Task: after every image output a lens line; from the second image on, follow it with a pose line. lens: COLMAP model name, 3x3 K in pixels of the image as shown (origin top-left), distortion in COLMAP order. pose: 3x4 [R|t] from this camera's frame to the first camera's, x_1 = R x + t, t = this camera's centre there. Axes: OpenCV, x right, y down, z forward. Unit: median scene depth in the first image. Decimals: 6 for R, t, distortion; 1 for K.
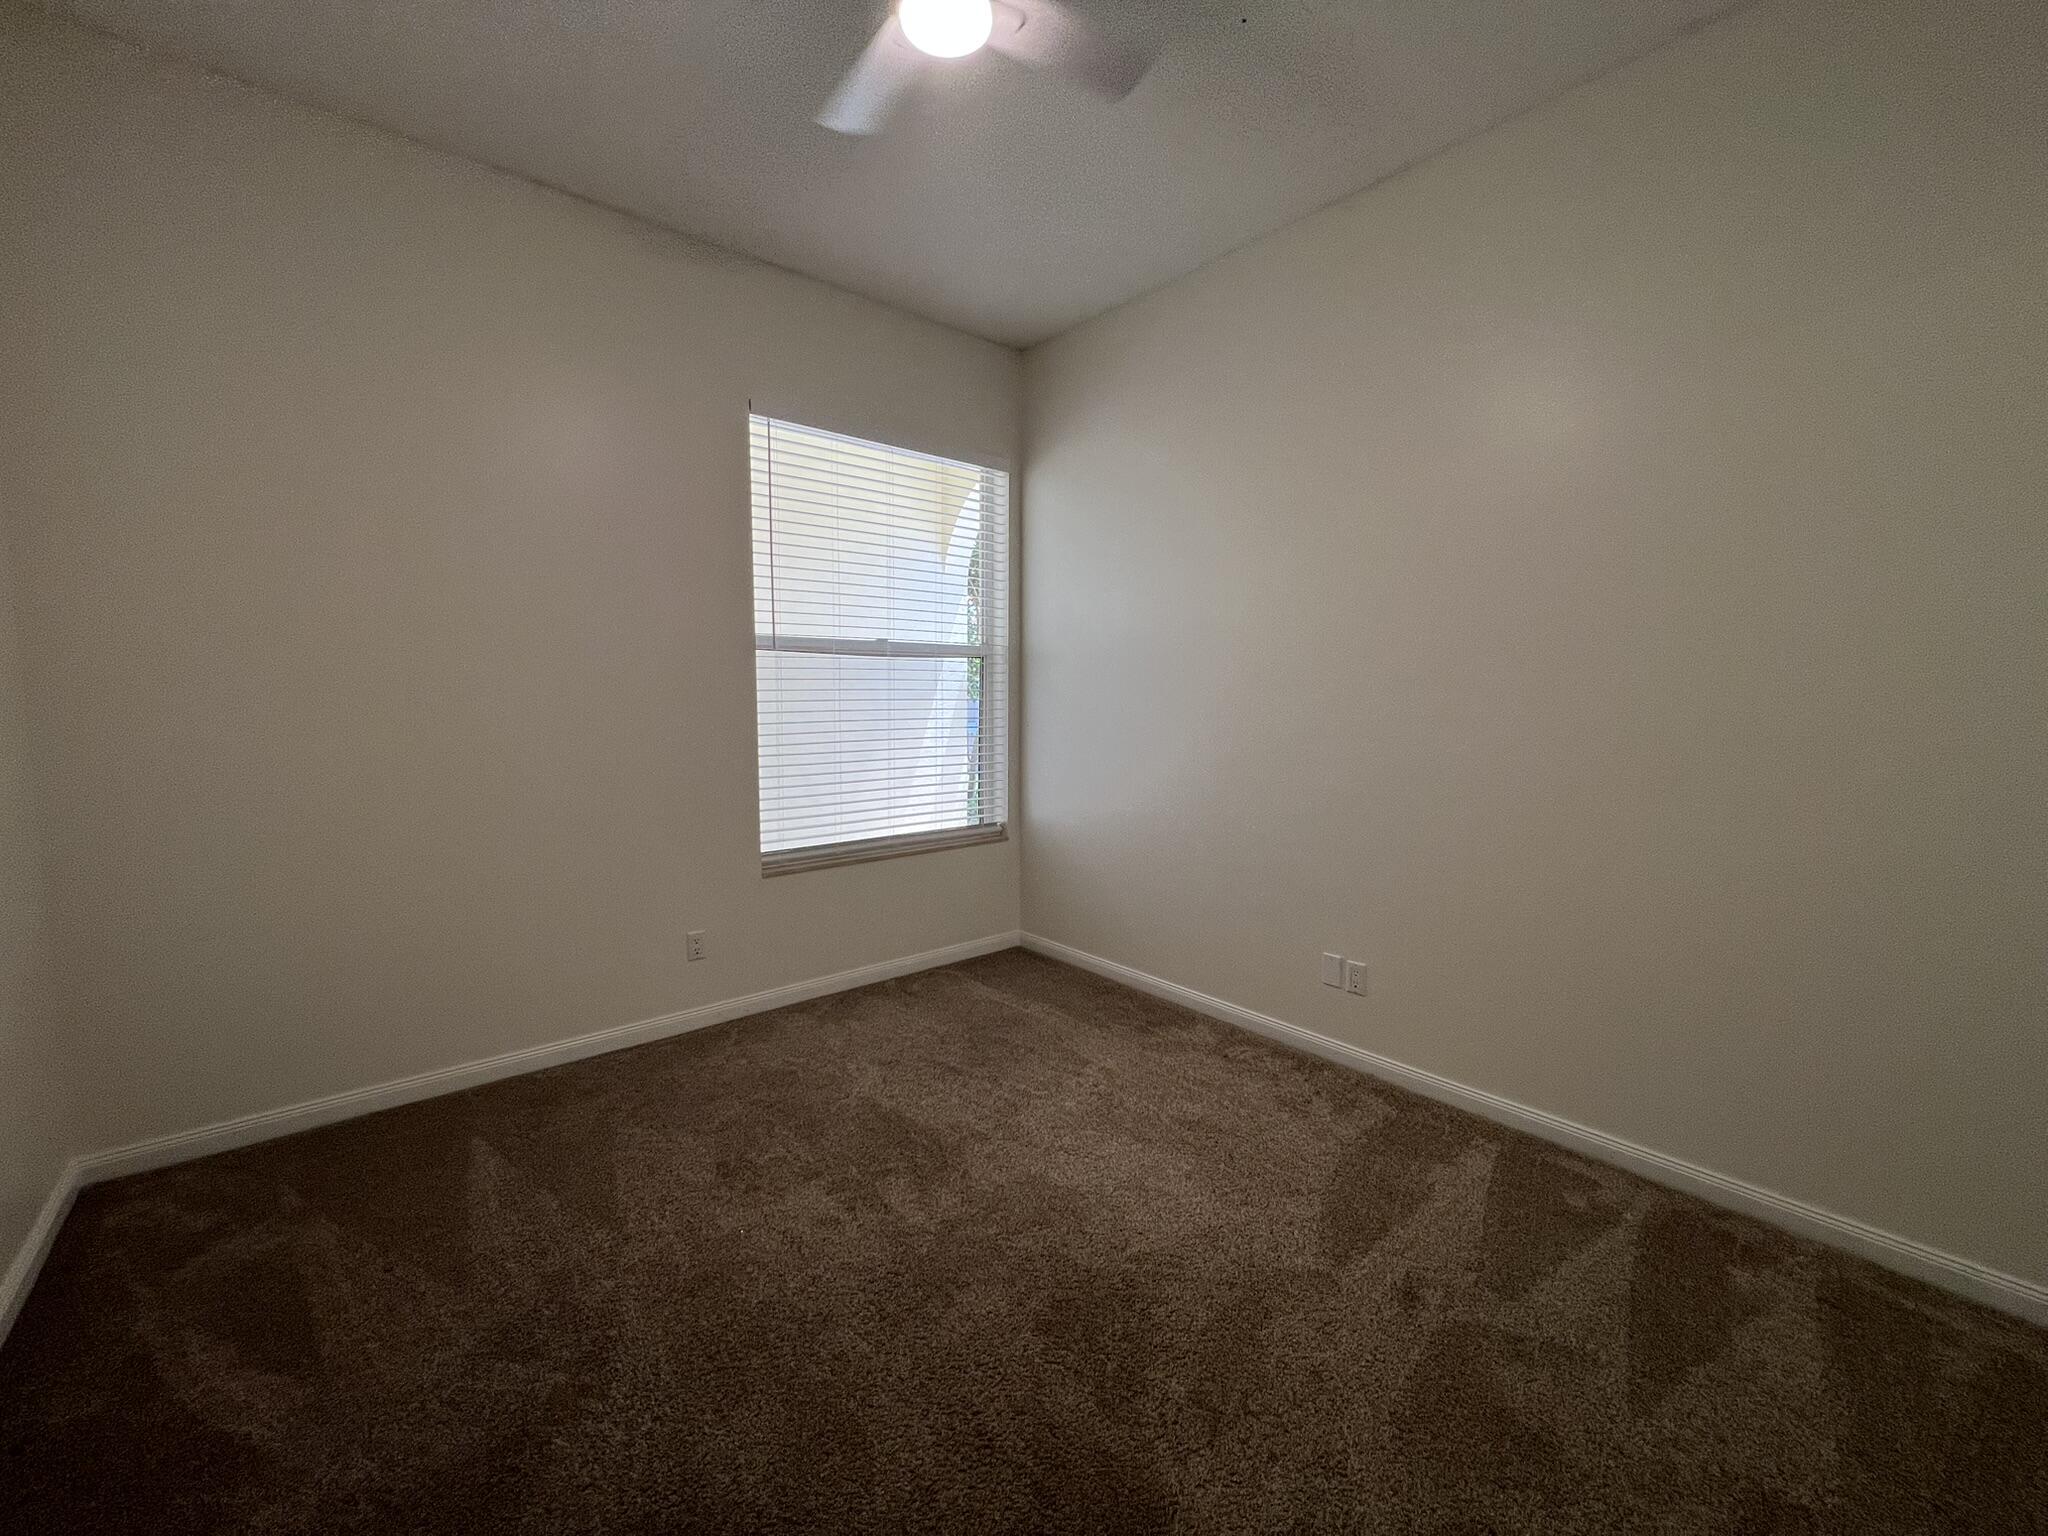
lens RADIAL K [[822.6, 0, 1042.4], [0, 822.6, 767.8], [0, 0, 1]] dist [-0.002145, 0.000704]
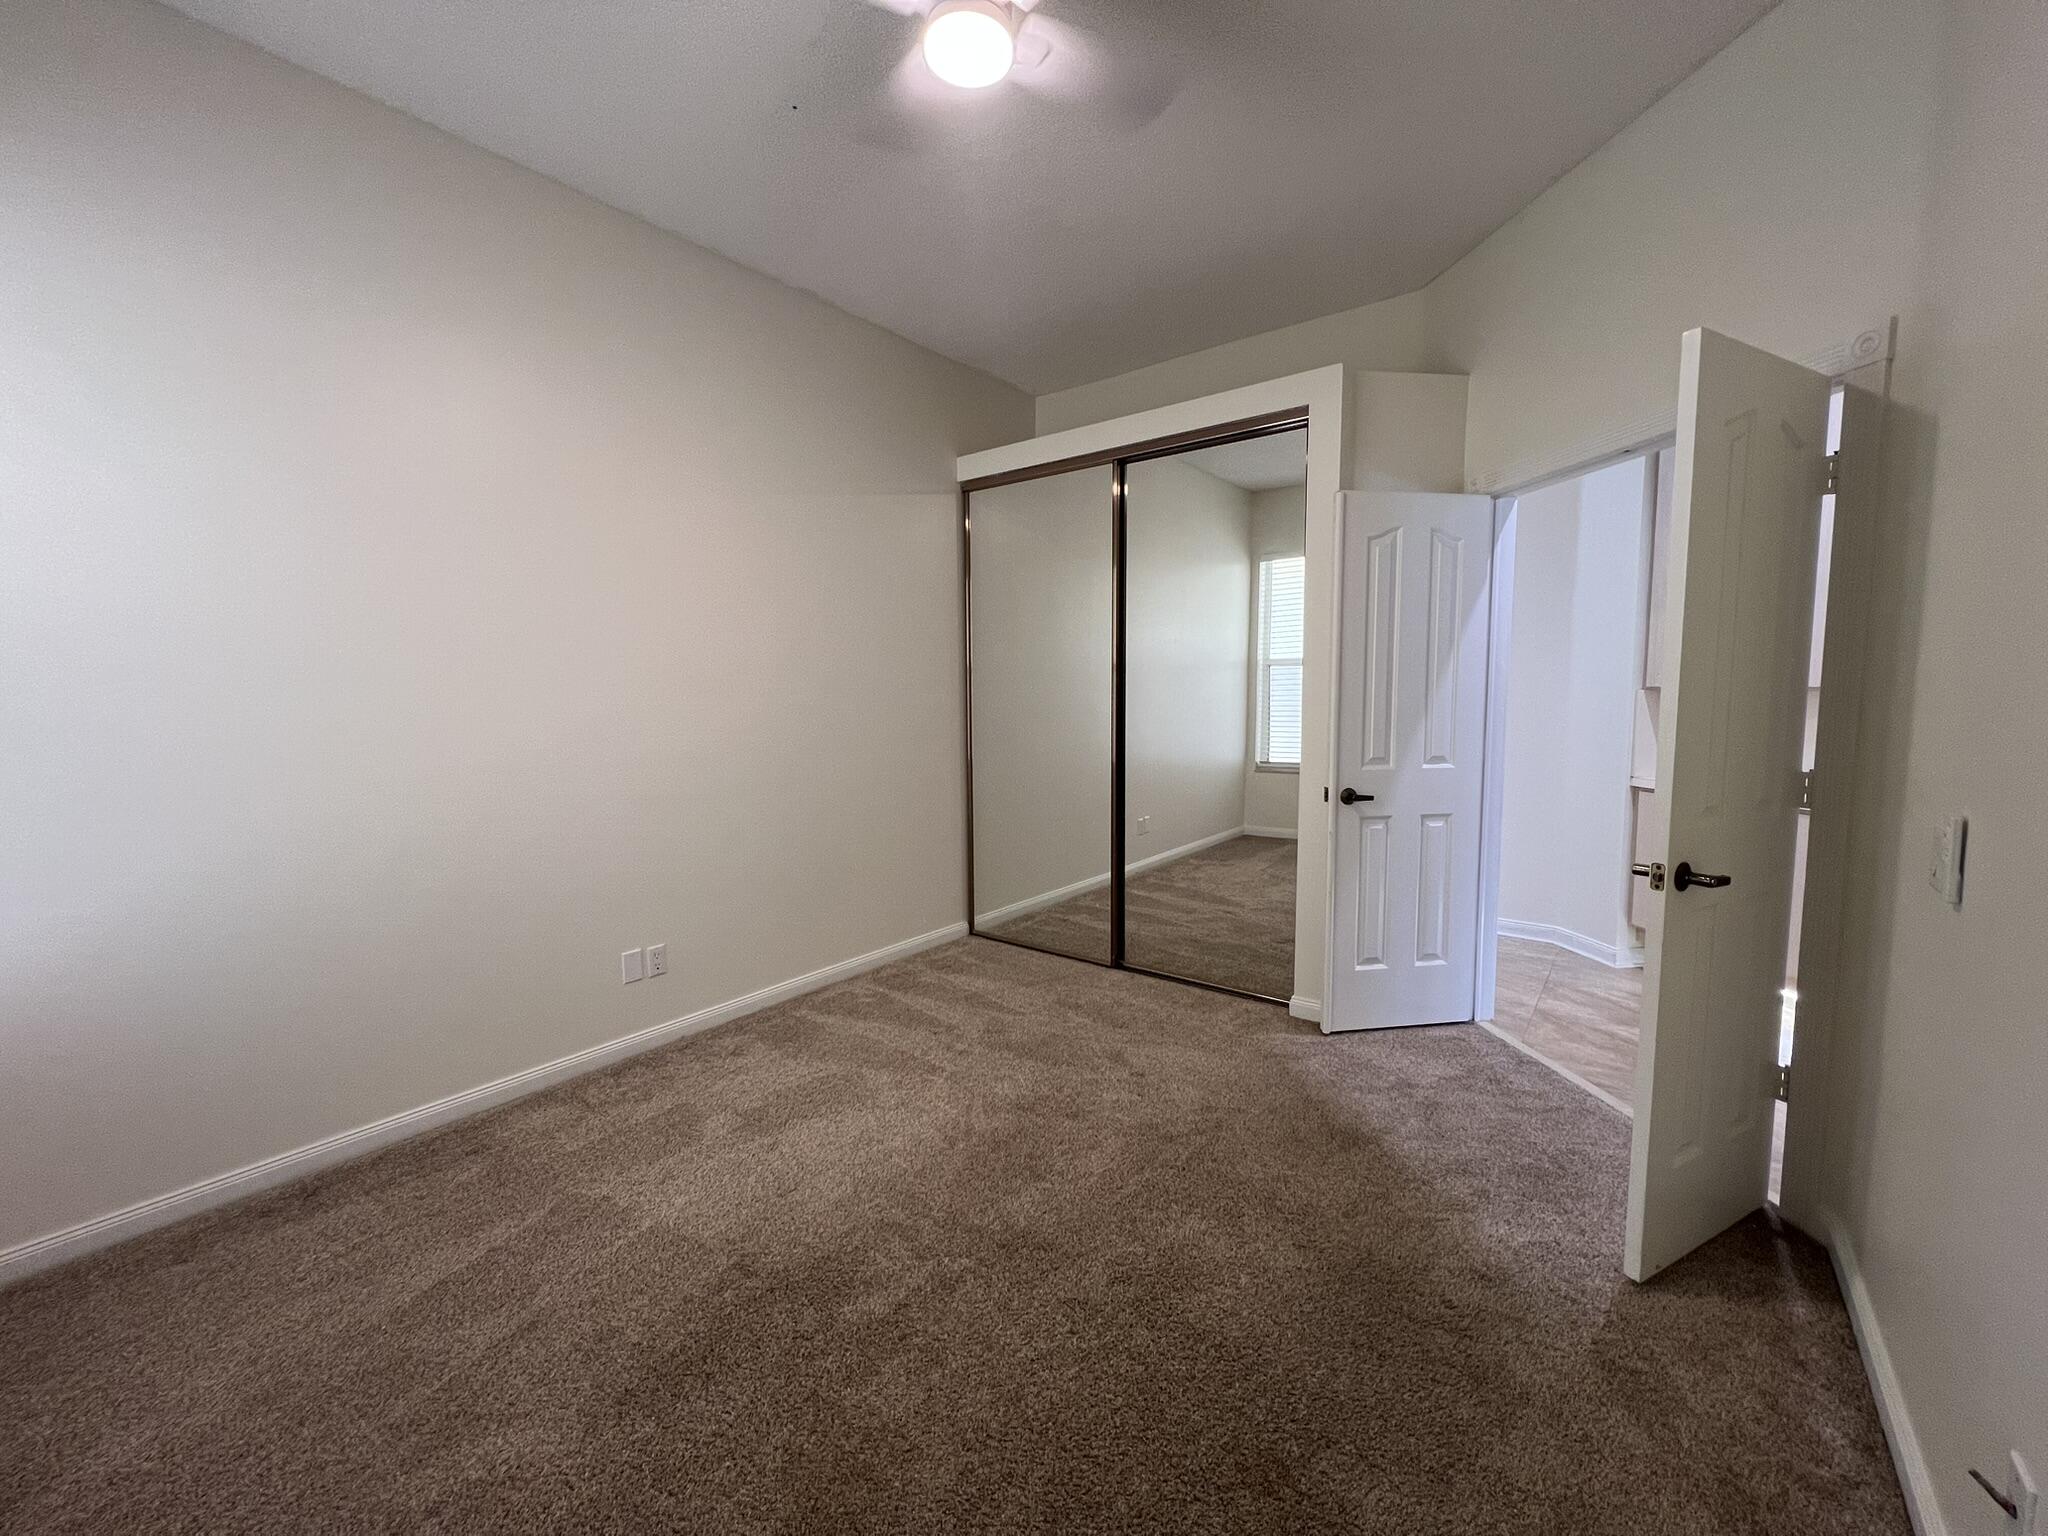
lens RADIAL K [[822.6, 0, 1015.6], [0, 822.6, 768.0], [0, 0, 1]] dist [-0.002145, 0.000704]
pose [[-0.196513, -0.095503, 0.975839, -0.955021], [0.102846, 0.987747, 0.117380, -0.086574], [-0.975092, 0.123428, -0.184283, 0.956729]]
